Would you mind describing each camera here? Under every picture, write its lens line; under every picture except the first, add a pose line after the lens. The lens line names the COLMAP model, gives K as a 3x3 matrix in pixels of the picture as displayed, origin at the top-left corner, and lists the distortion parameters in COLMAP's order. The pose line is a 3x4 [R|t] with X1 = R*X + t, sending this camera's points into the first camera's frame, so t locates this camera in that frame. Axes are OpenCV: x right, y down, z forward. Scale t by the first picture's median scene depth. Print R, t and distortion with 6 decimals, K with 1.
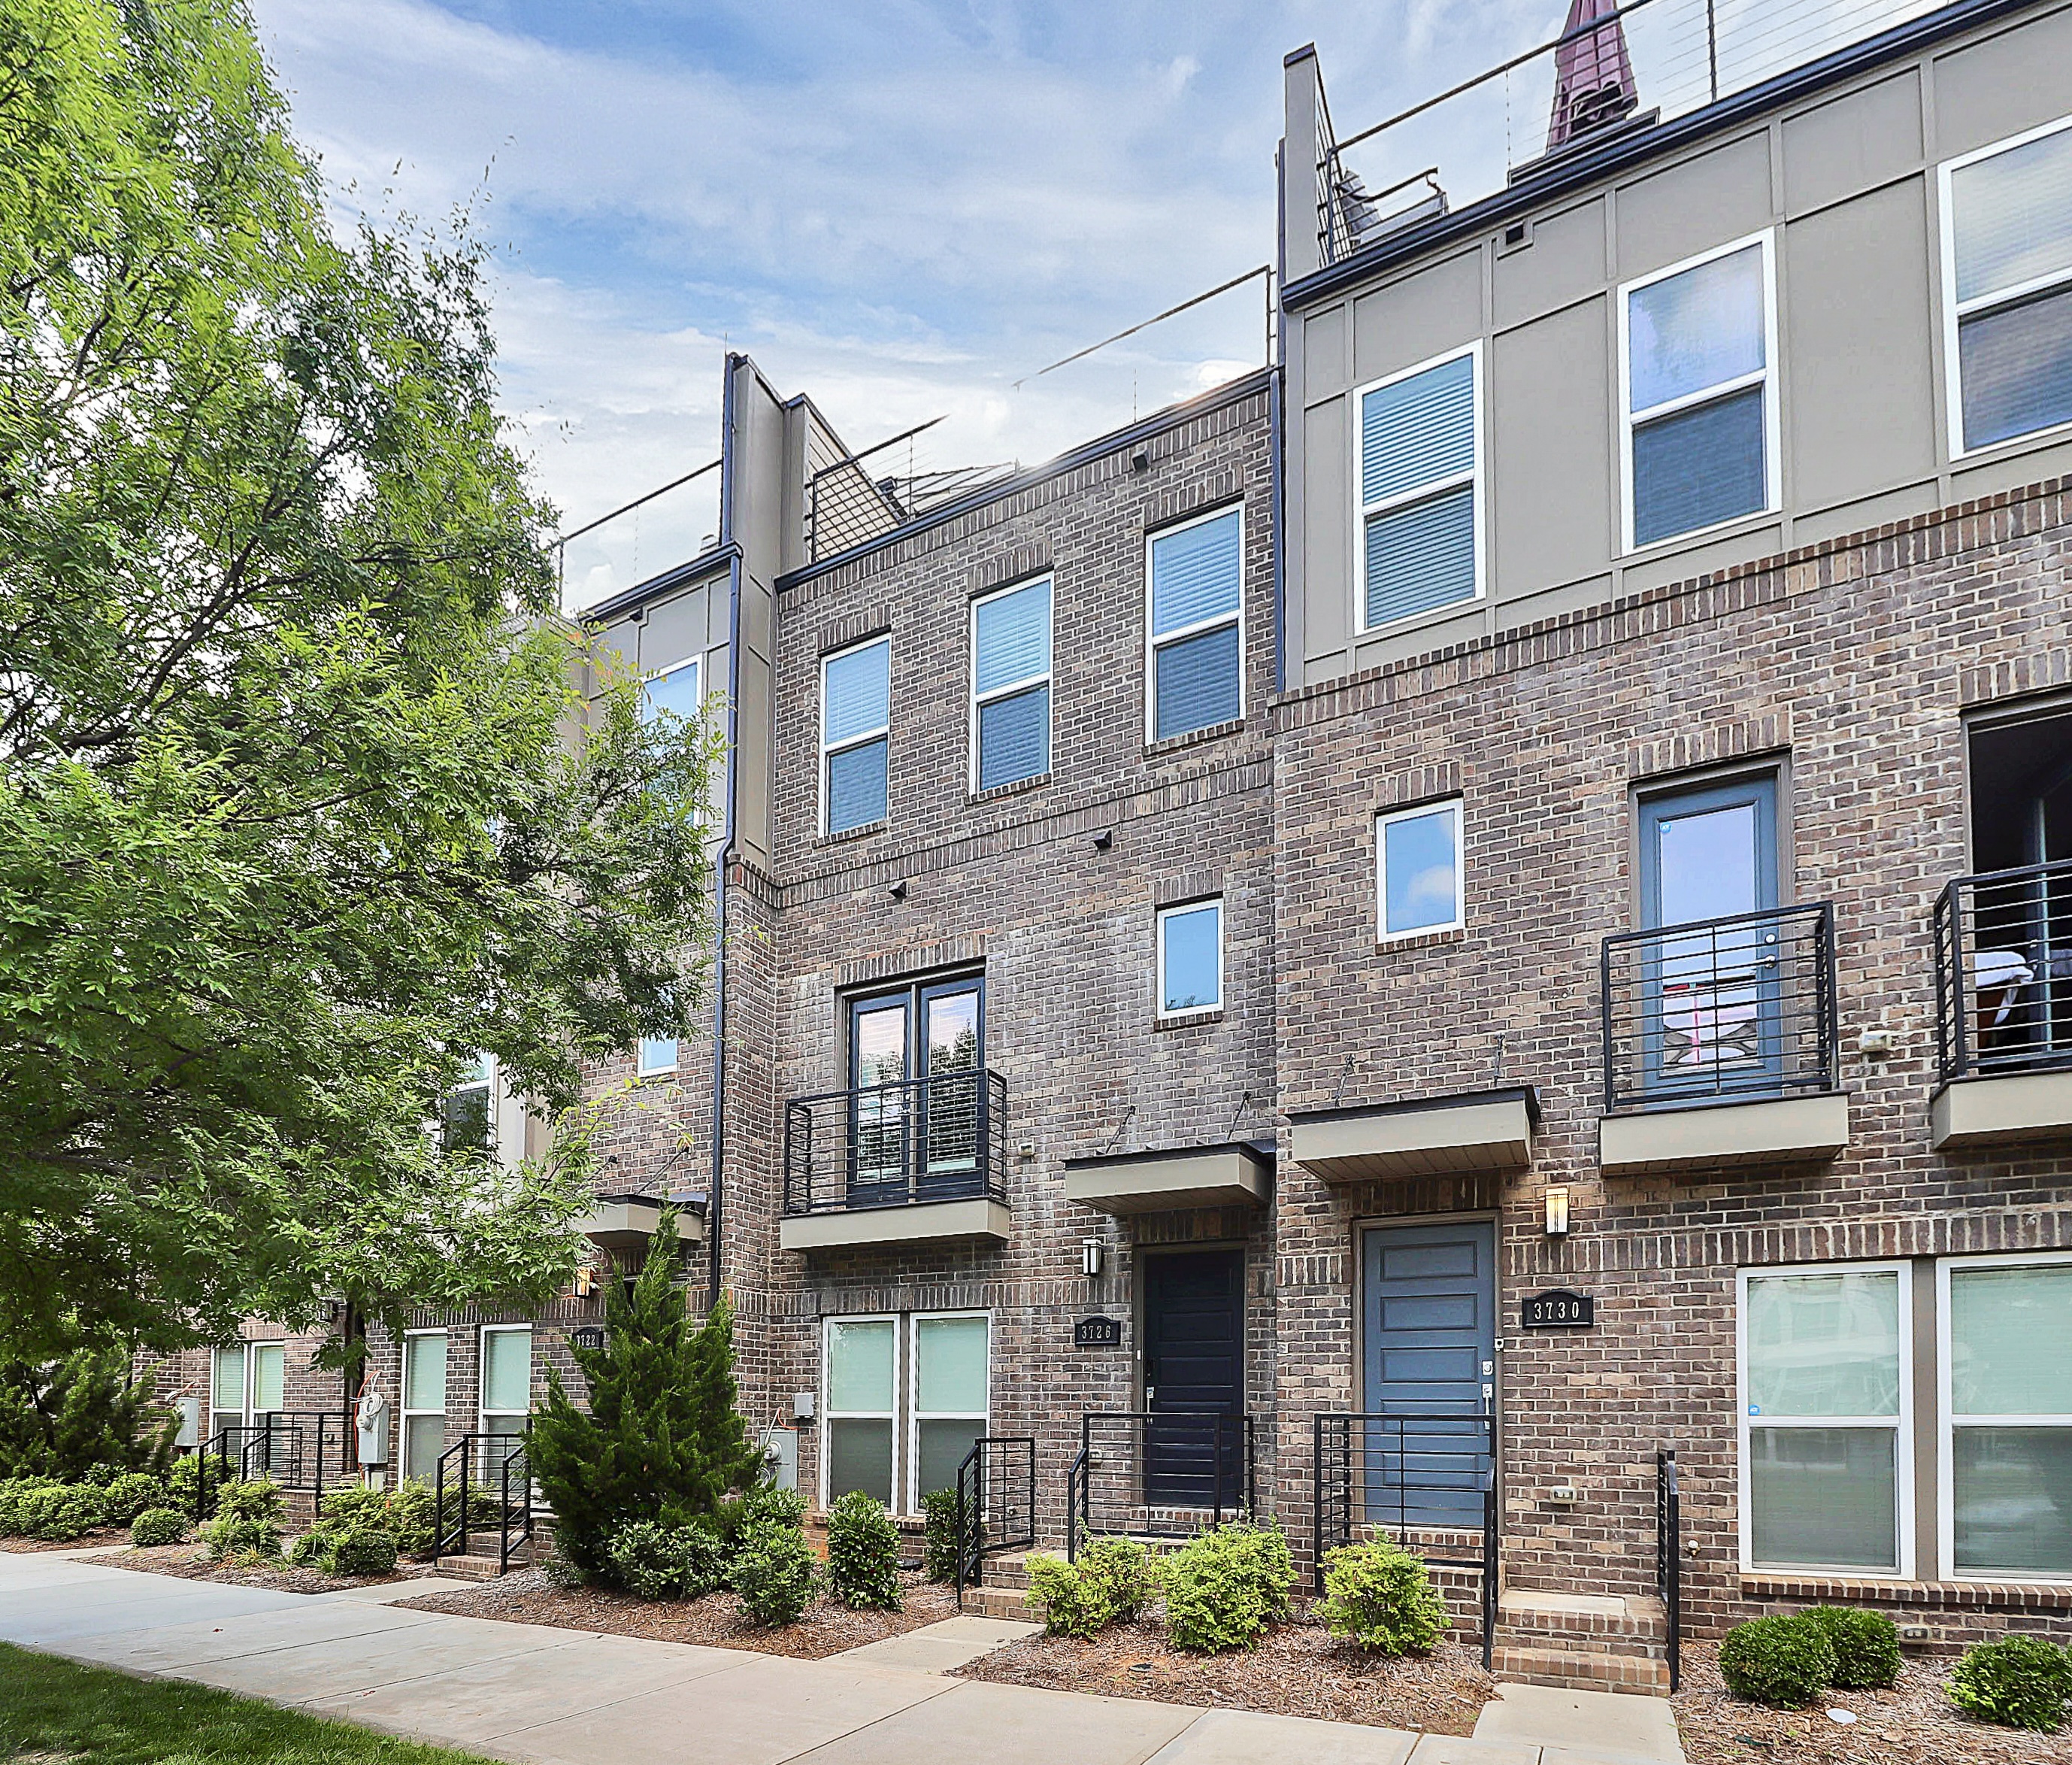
lens RADIAL K [[3511.8, 0, 1036.0], [0, 3511.8, 882.5], [0, 0, 1]] dist [0.018723, 0.048486]
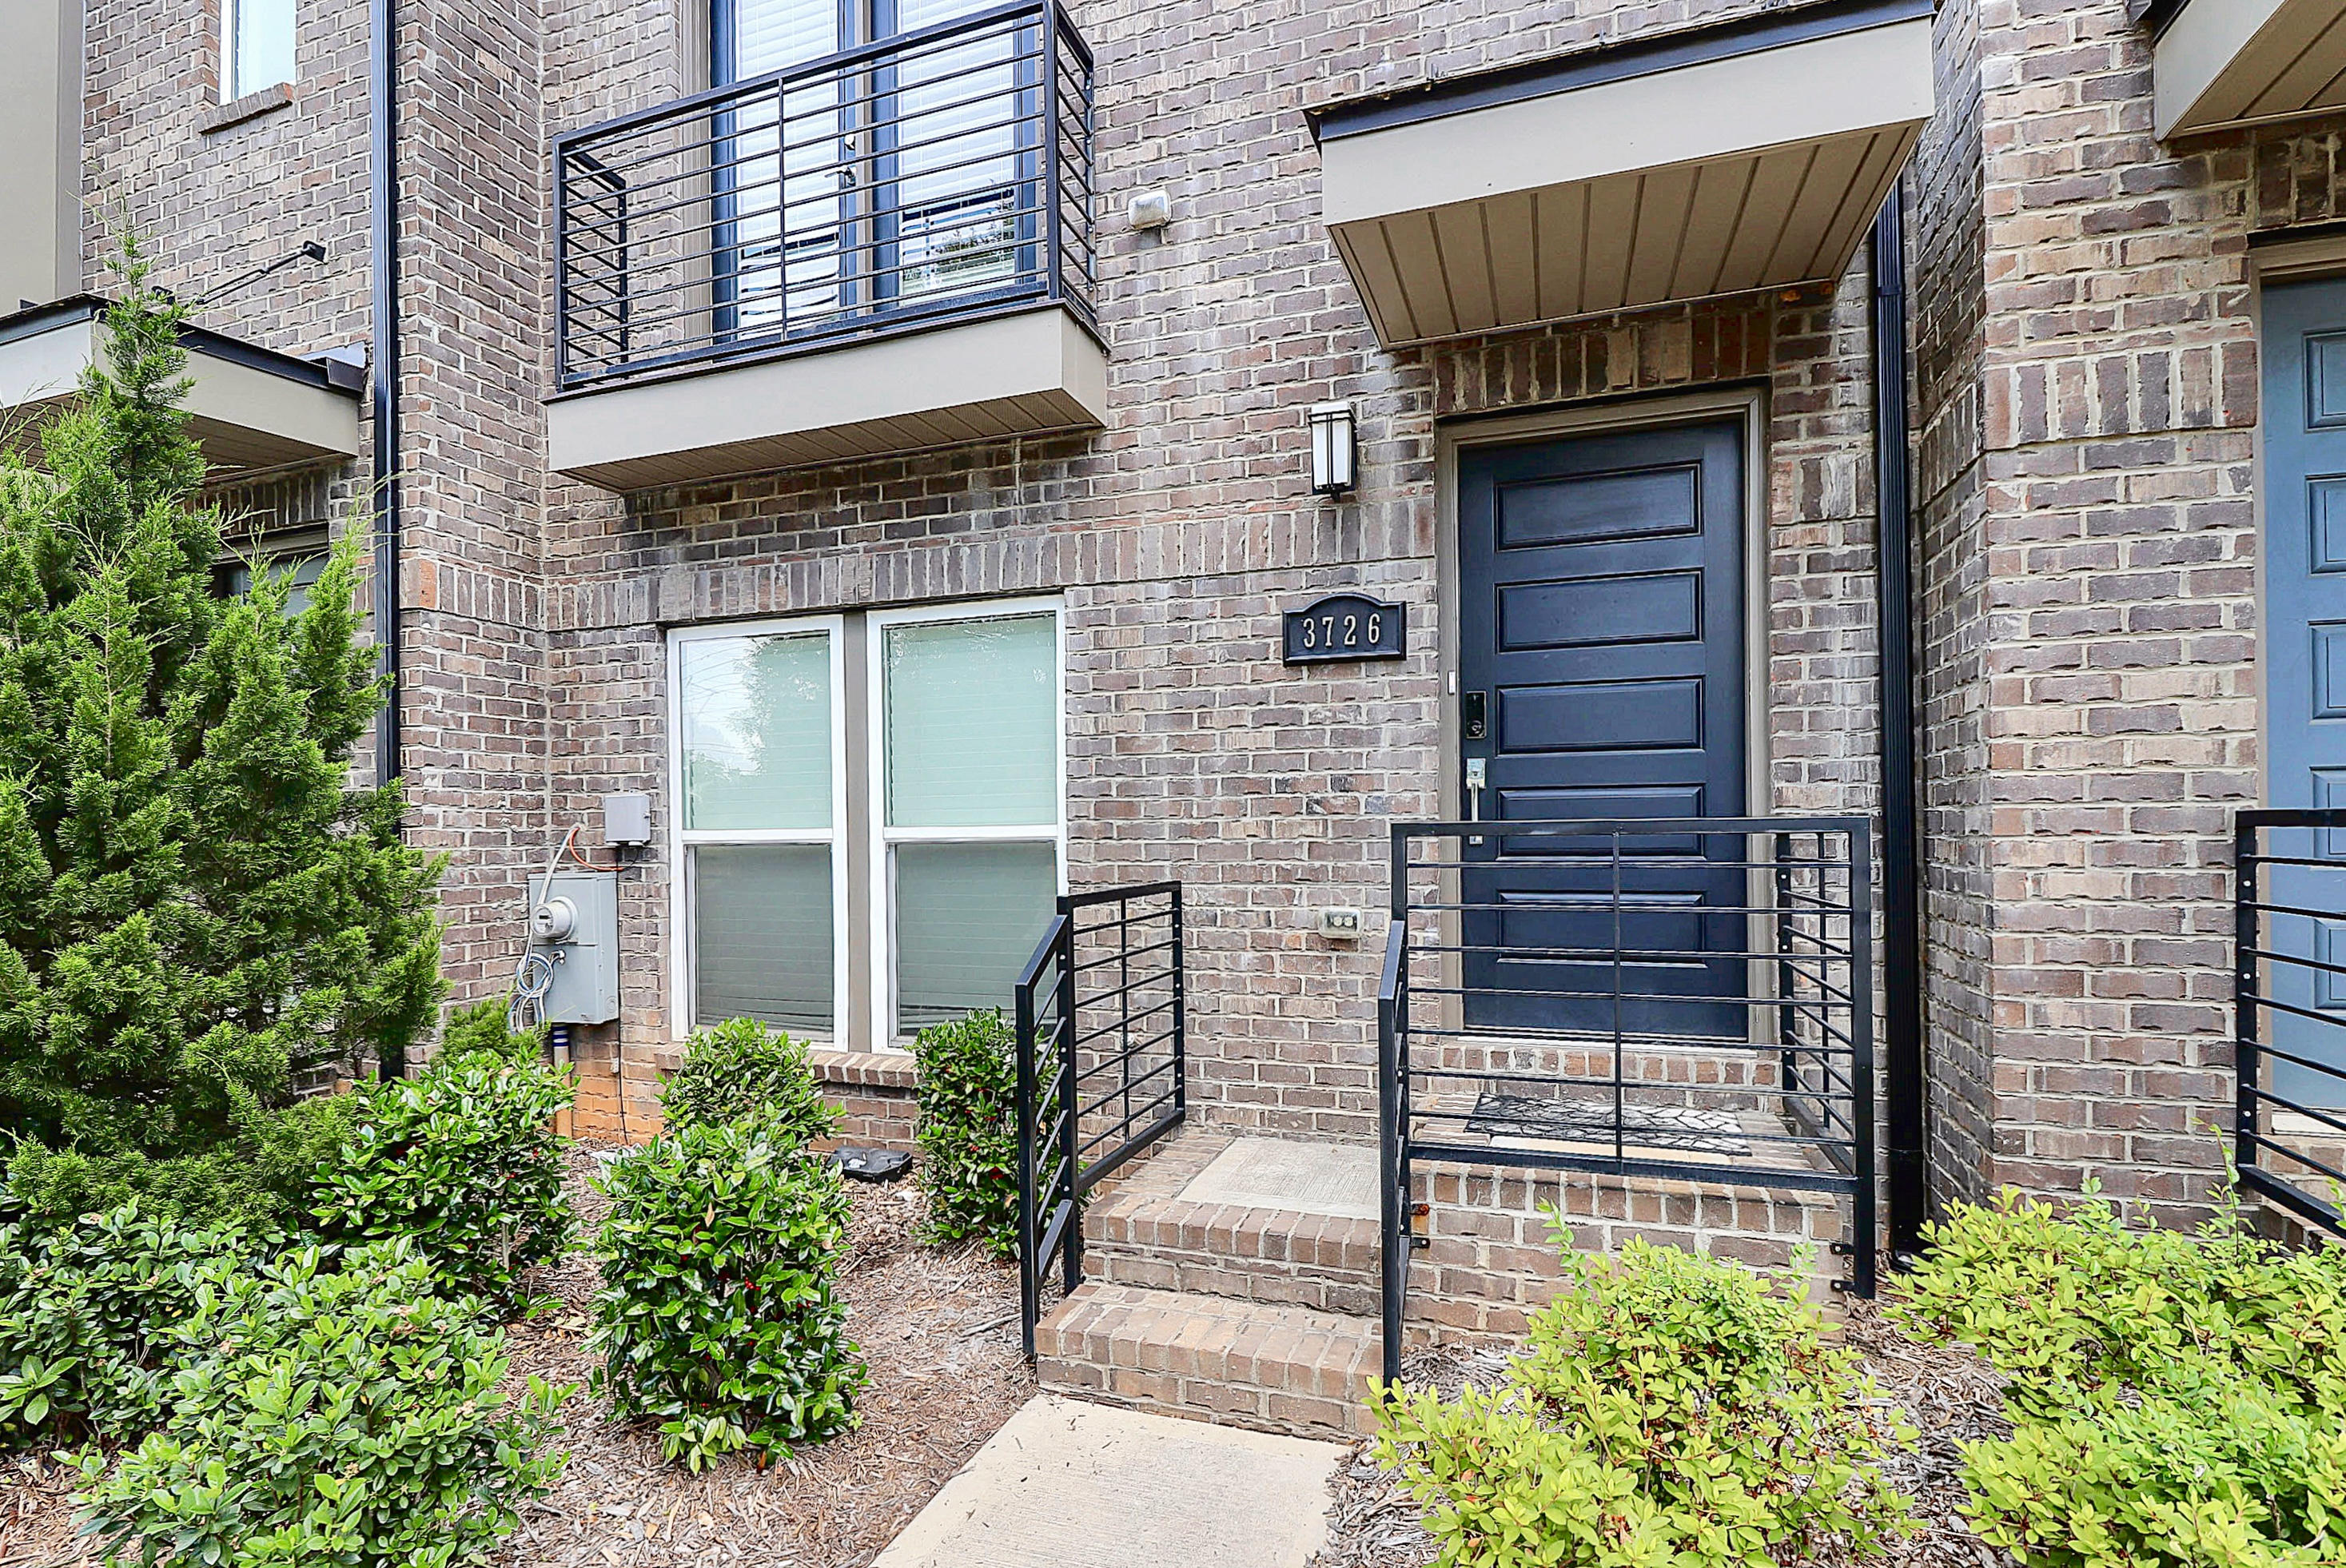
lens RADIAL K [[965.4, 0, 1263.1], [0, 965.4, 803.9], [0, 0, 1]] dist [-0.002984, -0.000441]
pose [[0.944599, -0.019247, 0.327661, -0.029368], [-0.027534, 0.990114, 0.137539, 0.130866], [-0.327069, -0.138941, 0.934731, 0.879369]]
